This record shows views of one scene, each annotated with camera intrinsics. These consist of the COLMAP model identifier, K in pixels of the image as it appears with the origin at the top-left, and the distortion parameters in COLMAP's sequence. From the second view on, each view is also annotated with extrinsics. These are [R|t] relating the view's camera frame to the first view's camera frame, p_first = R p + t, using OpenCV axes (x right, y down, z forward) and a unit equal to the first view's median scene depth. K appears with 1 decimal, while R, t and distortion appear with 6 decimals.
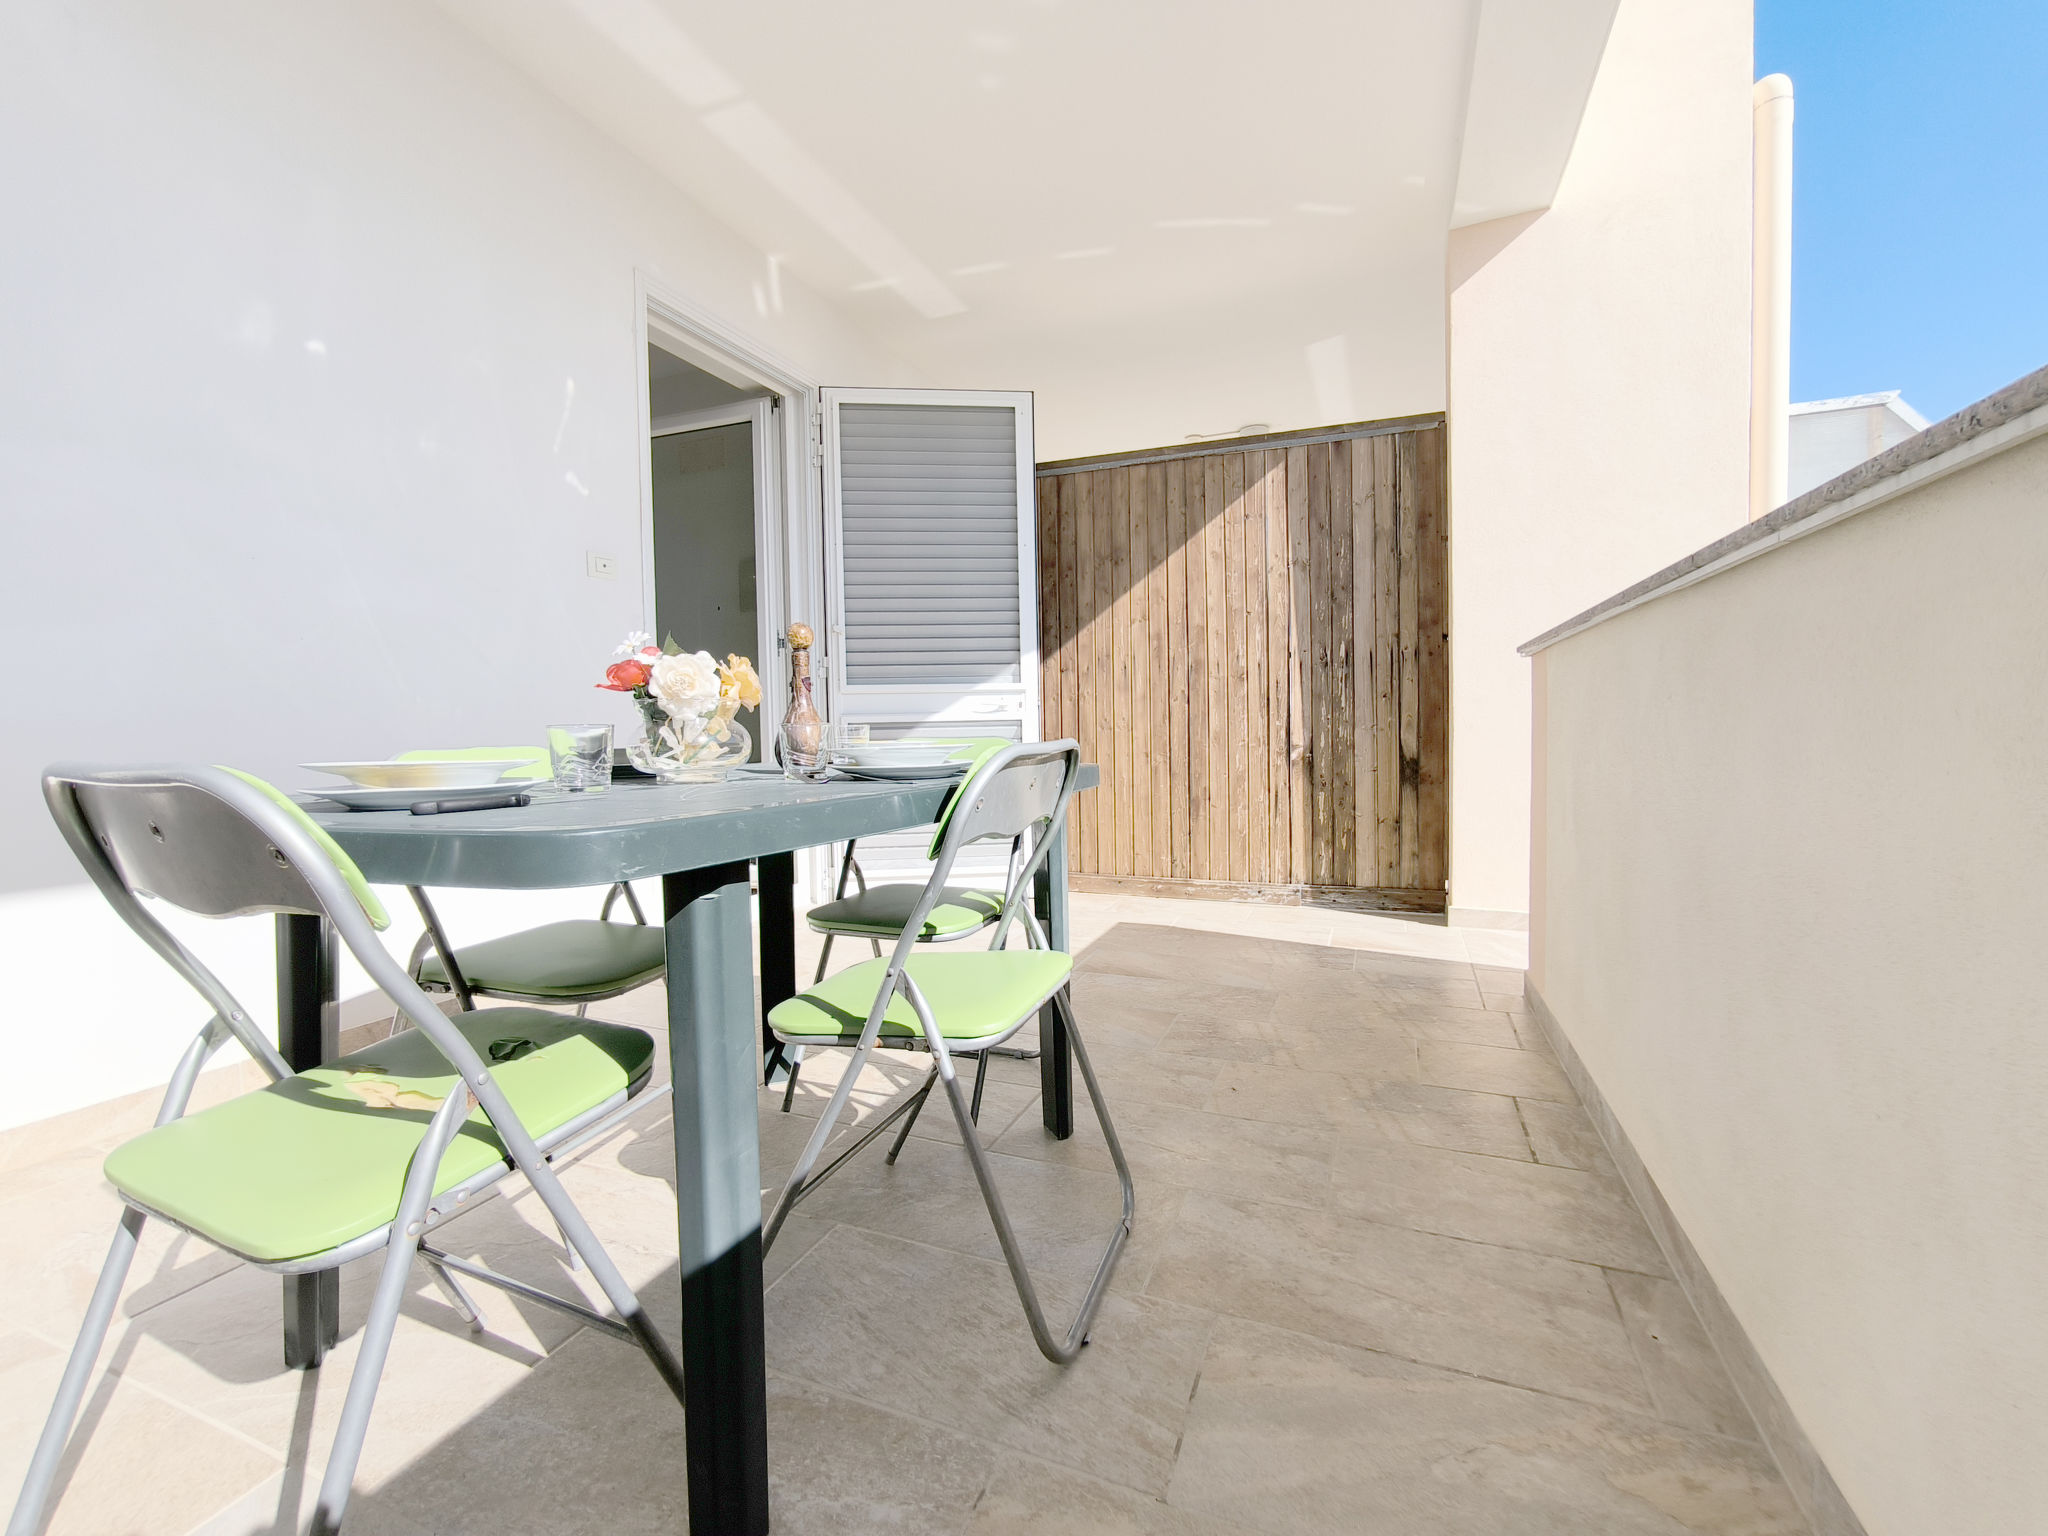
lens RADIAL K [[880.3, 0, 1019.9], [0, 880.3, 760.2], [0, 0, 1]] dist [-0.012177, 0.004895]
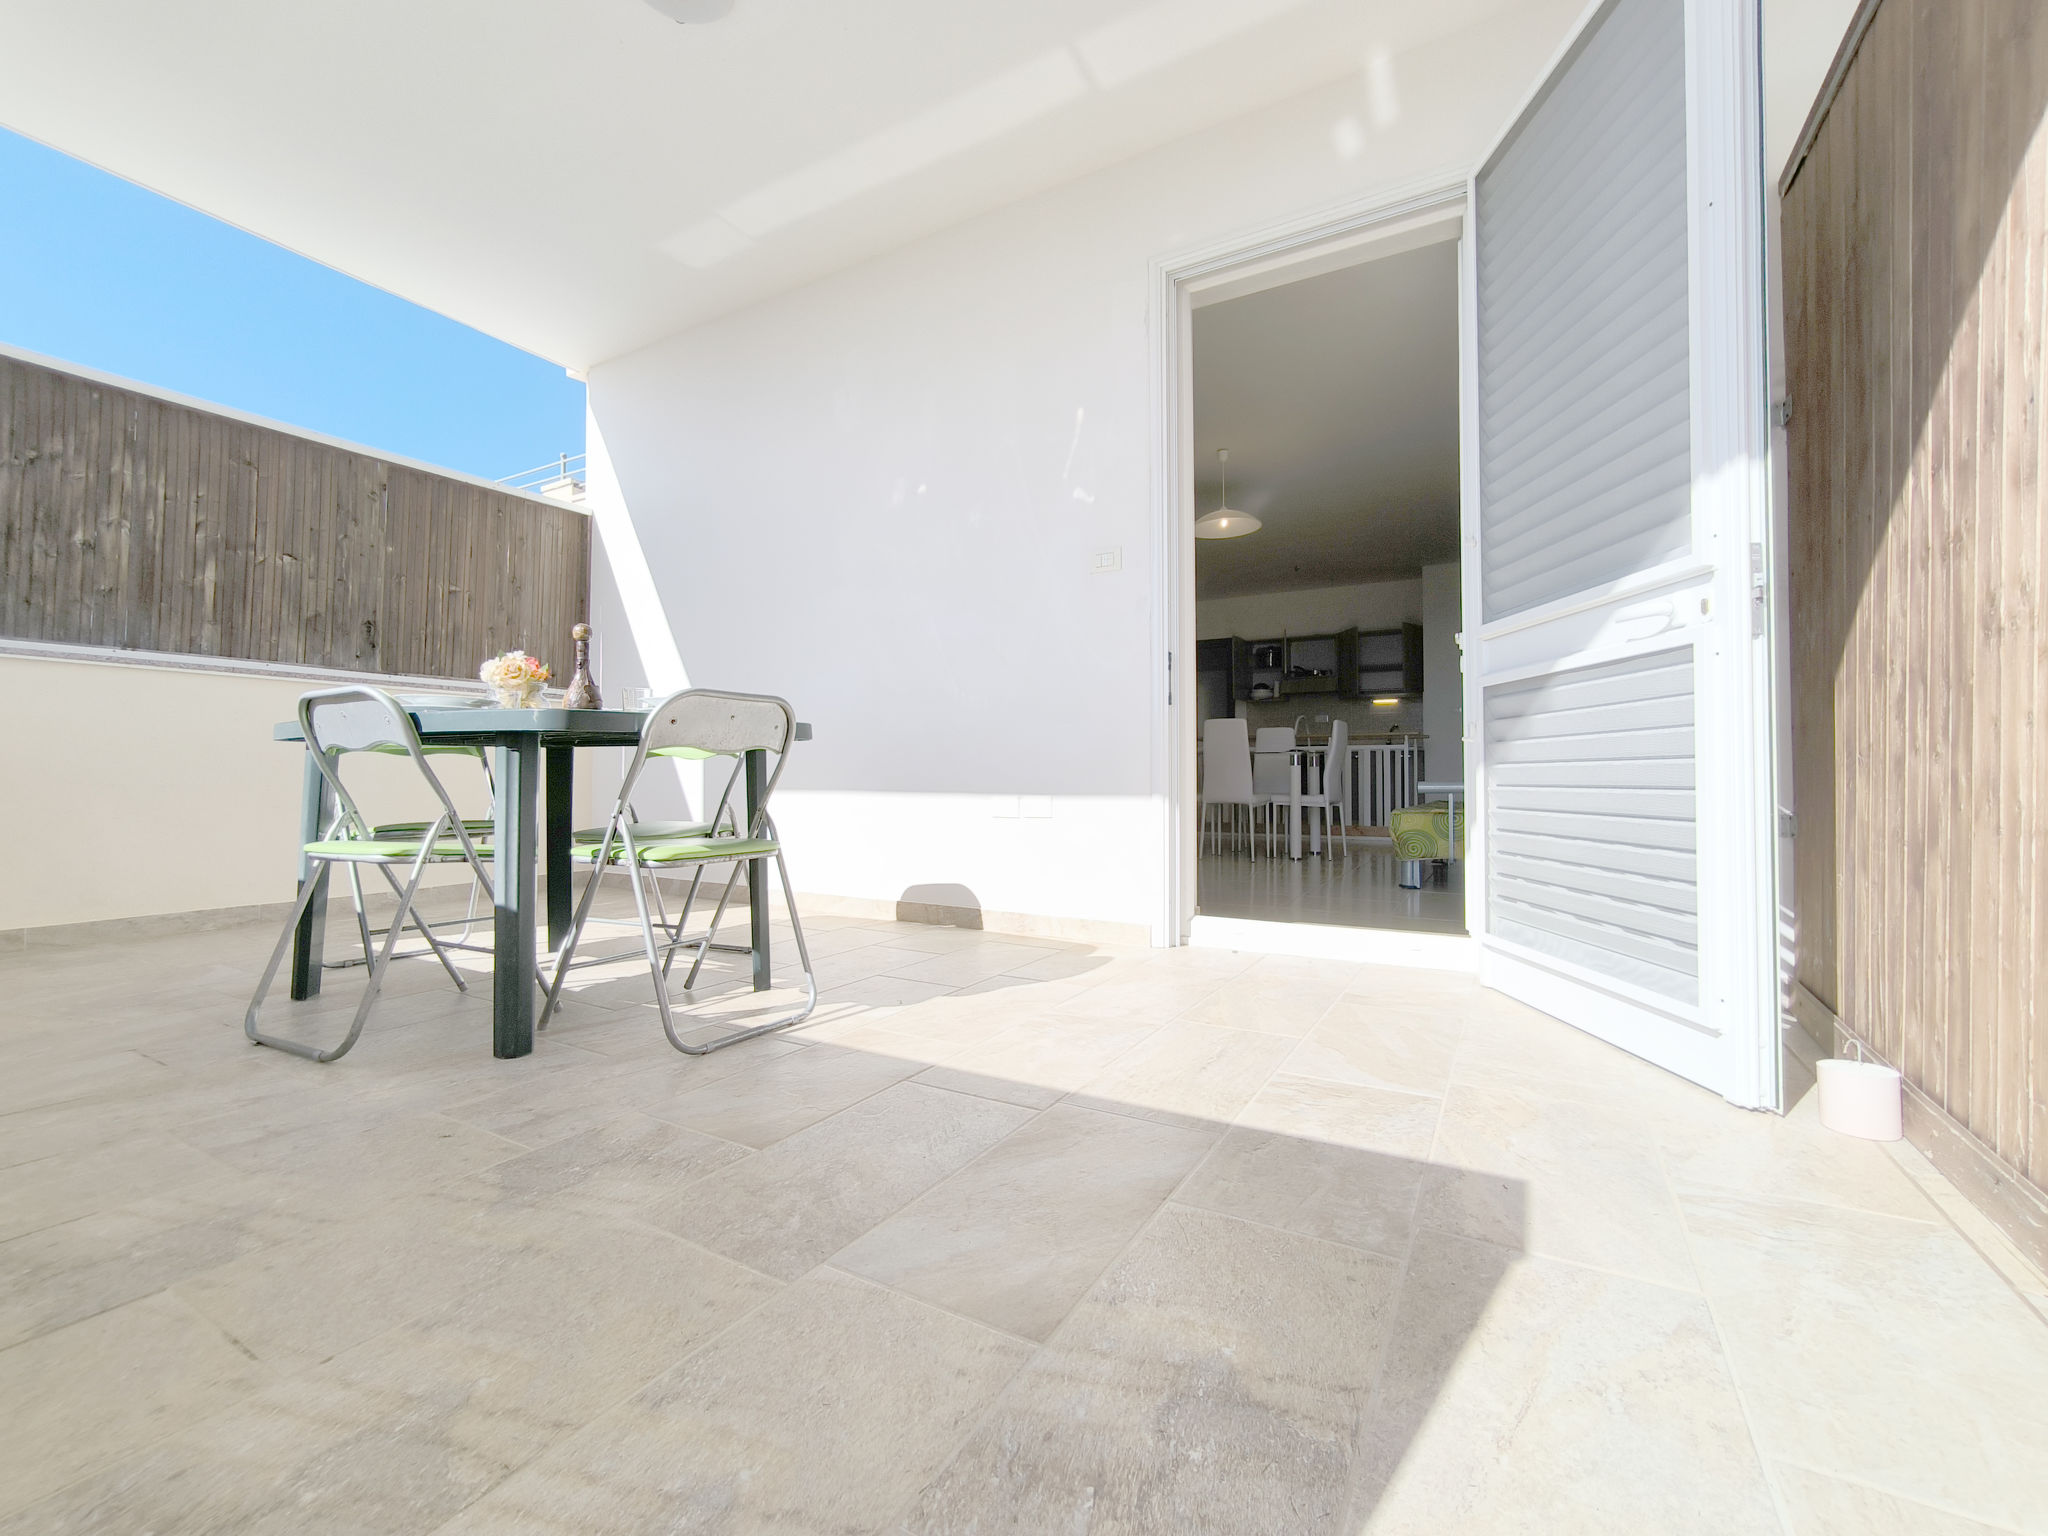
lens RADIAL K [[880.3, 0, 1019.9], [0, 880.3, 760.2], [0, 0, 1]] dist [-0.012177, 0.004895]
pose [[-0.128891, -0.007762, -0.991628, 0.678572], [-0.044466, 0.999009, -0.002040, 0.033595], [0.990661, 0.043831, -0.129108, 1.166390]]
